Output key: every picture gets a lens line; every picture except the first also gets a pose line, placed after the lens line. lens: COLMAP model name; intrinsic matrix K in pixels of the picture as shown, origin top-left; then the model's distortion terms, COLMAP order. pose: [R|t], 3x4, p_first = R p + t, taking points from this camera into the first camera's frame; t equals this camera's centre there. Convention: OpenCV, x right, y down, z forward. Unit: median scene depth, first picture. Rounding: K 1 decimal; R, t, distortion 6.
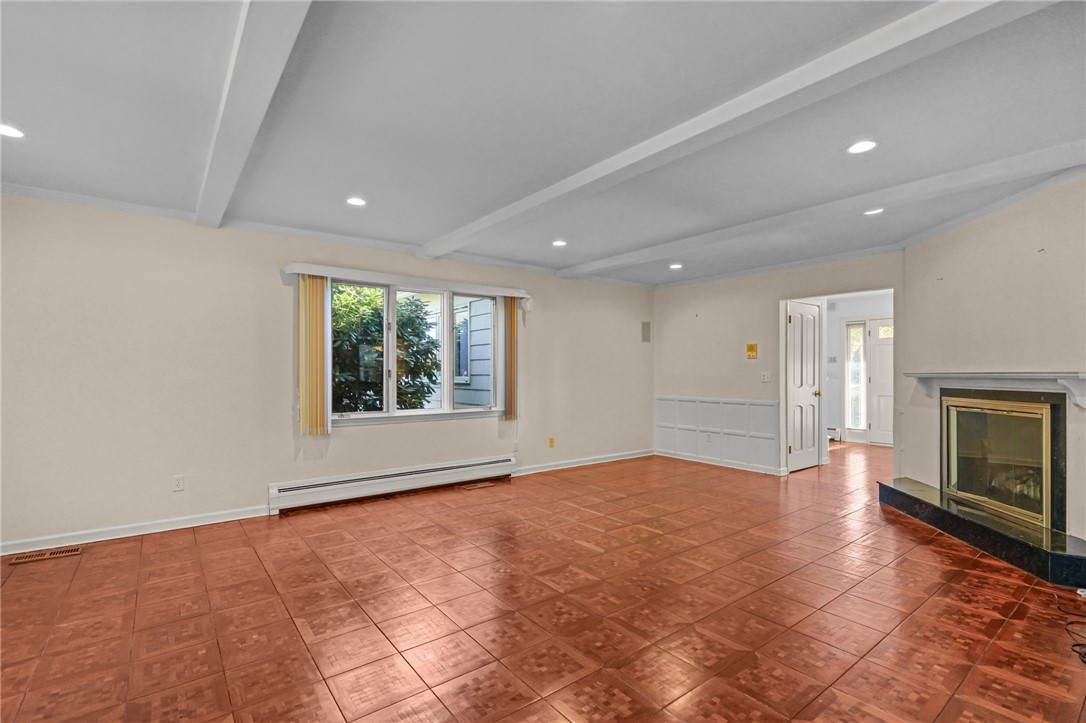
lens RADIAL K [[506.3, 0, 532.4], [0, 506.3, 366.5], [0, 0, 1]] dist [-0.019687, 0.000426]
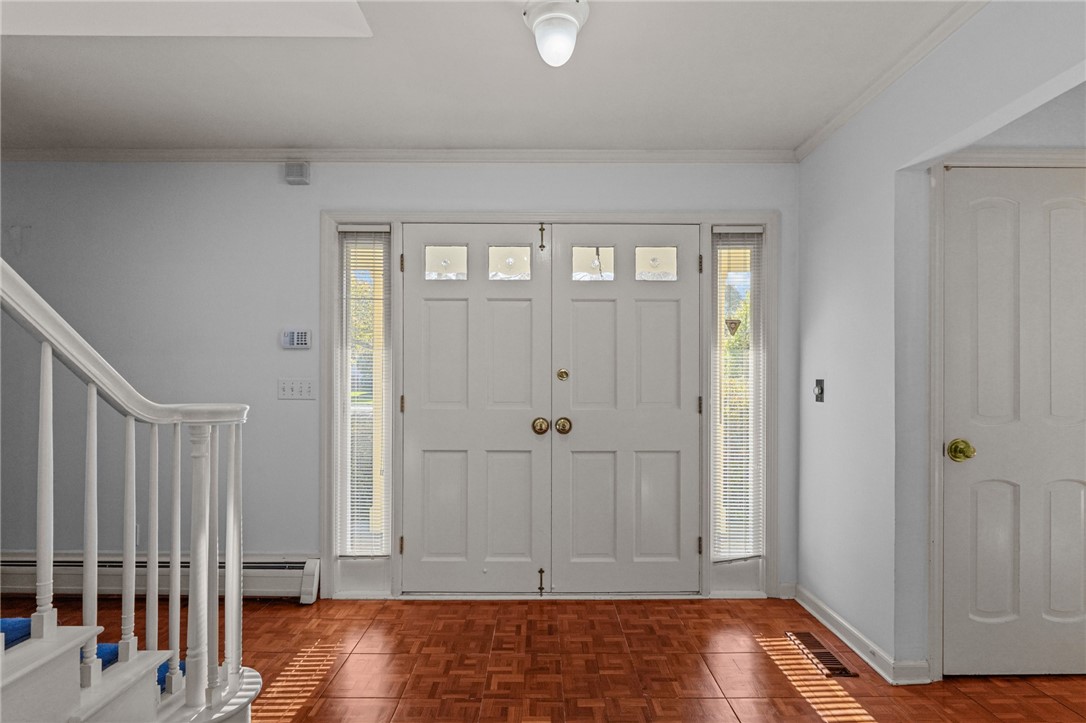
lens RADIAL K [[506.3, 0, 542.8], [0, 506.3, 366.2], [0, 0, 1]] dist [-0.019687, 0.000426]
pose [[0.611879, 0.006732, 0.790923, 0.796084], [-0.005413, 0.999976, -0.004323, 0.005924], [-0.790933, -0.001636, 0.611900, 1.235027]]
